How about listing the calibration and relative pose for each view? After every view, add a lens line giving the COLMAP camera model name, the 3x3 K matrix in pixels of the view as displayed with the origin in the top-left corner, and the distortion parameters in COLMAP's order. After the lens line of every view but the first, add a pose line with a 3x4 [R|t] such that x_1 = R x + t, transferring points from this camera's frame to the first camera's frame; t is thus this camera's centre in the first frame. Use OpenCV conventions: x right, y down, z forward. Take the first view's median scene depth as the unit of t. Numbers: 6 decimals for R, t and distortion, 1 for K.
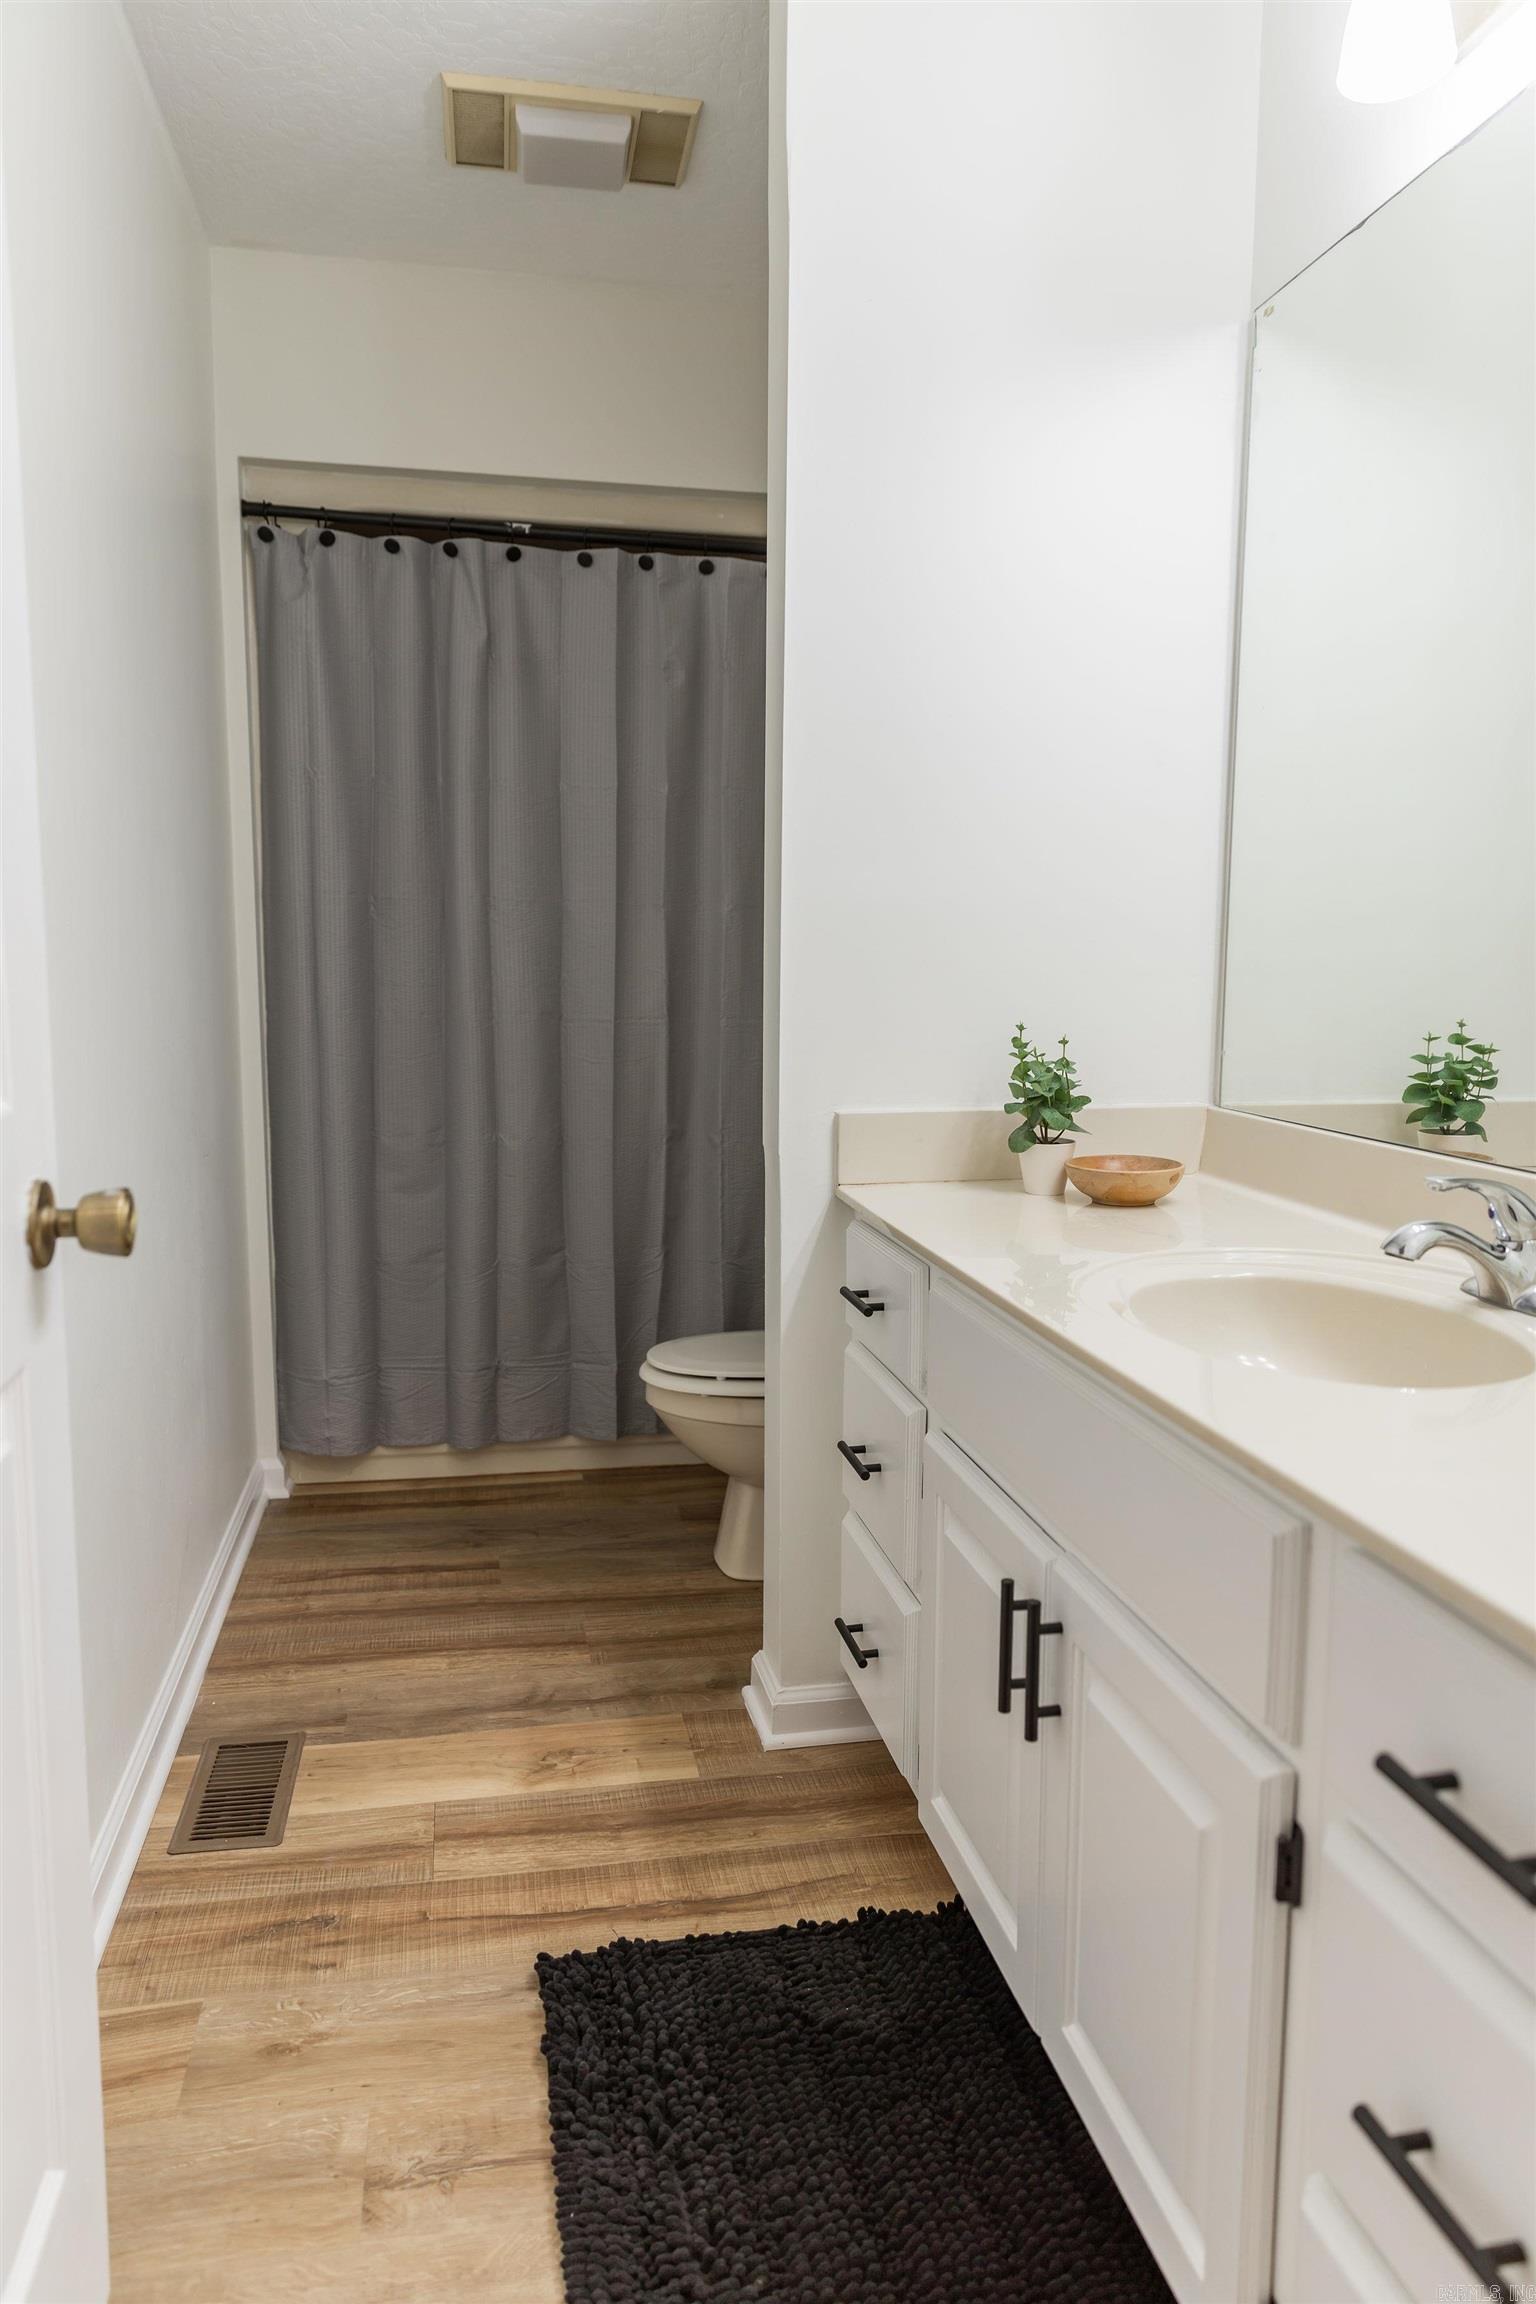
lens RADIAL K [[1561.2, 0, 768.0], [0, 1561.2, 1152.0], [0, 0, 1]] dist [0.019566, -0.009206]
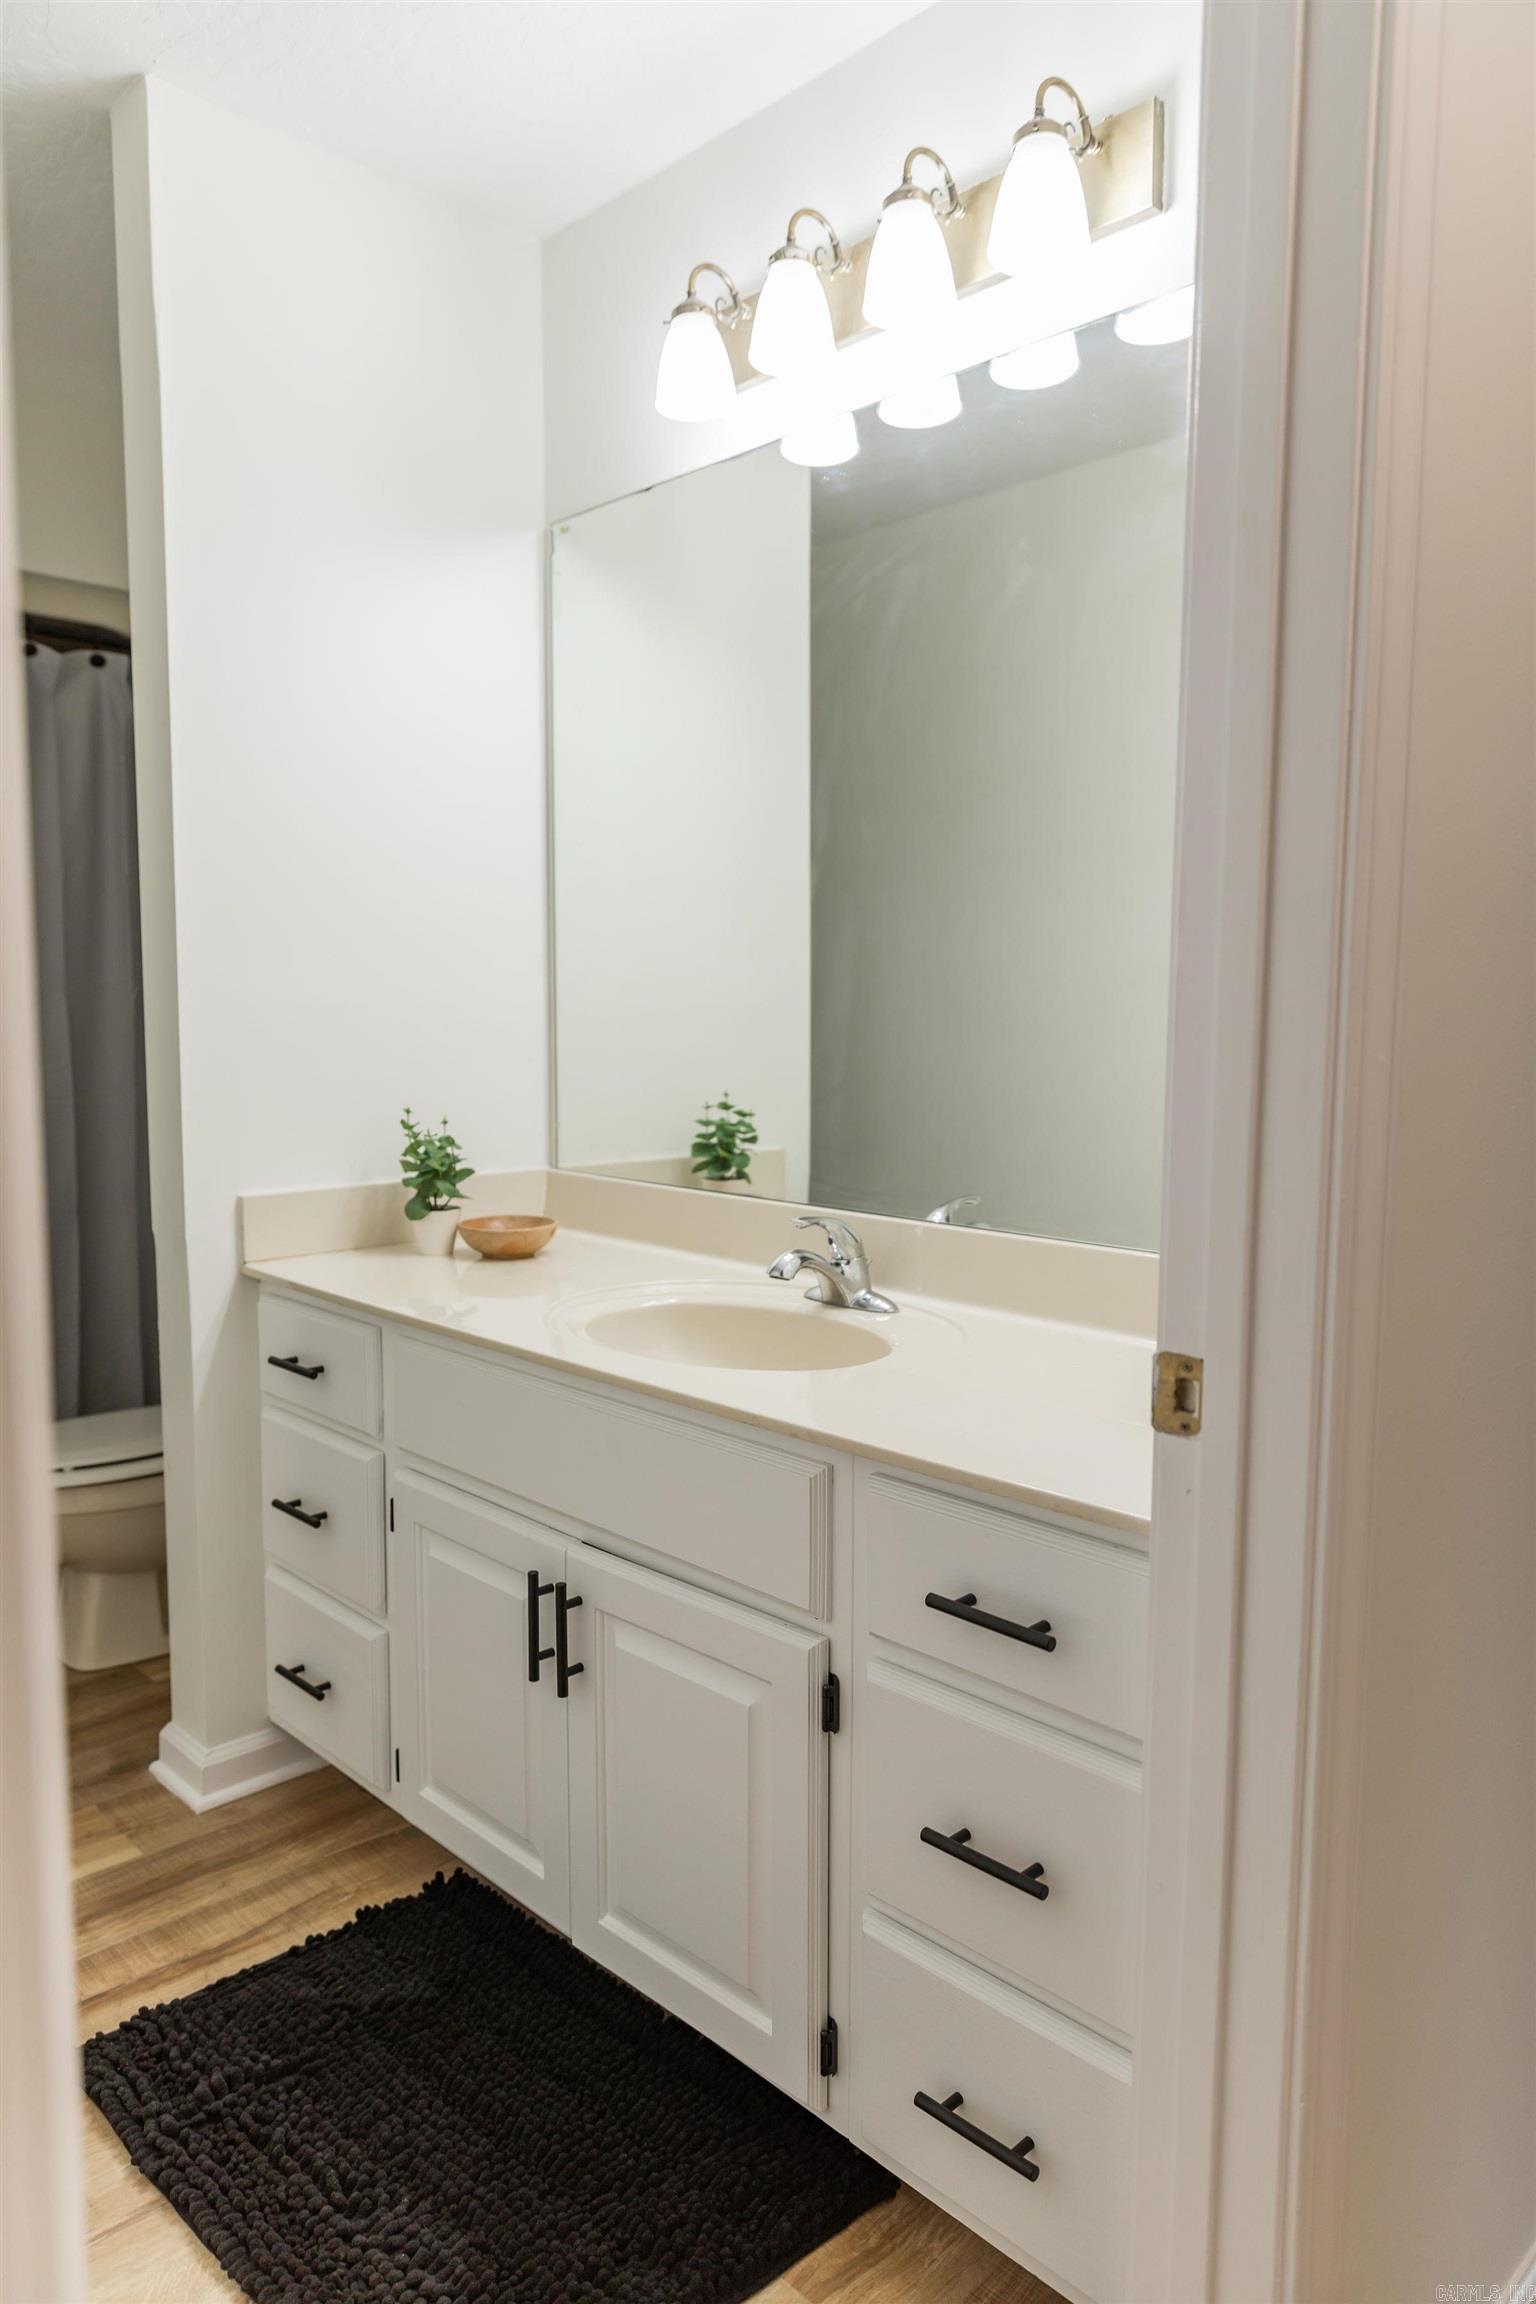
lens RADIAL K [[1548.8, 0, 768.0], [0, 1548.8, 1152.0], [0, 0, 1]] dist [0.010915, 0.003250]
pose [[0.840939, -0.053100, 0.538519, -0.236245], [0.067820, 0.997669, -0.007532, -0.024136], [-0.536864, 0.042856, 0.842580, -0.099744]]
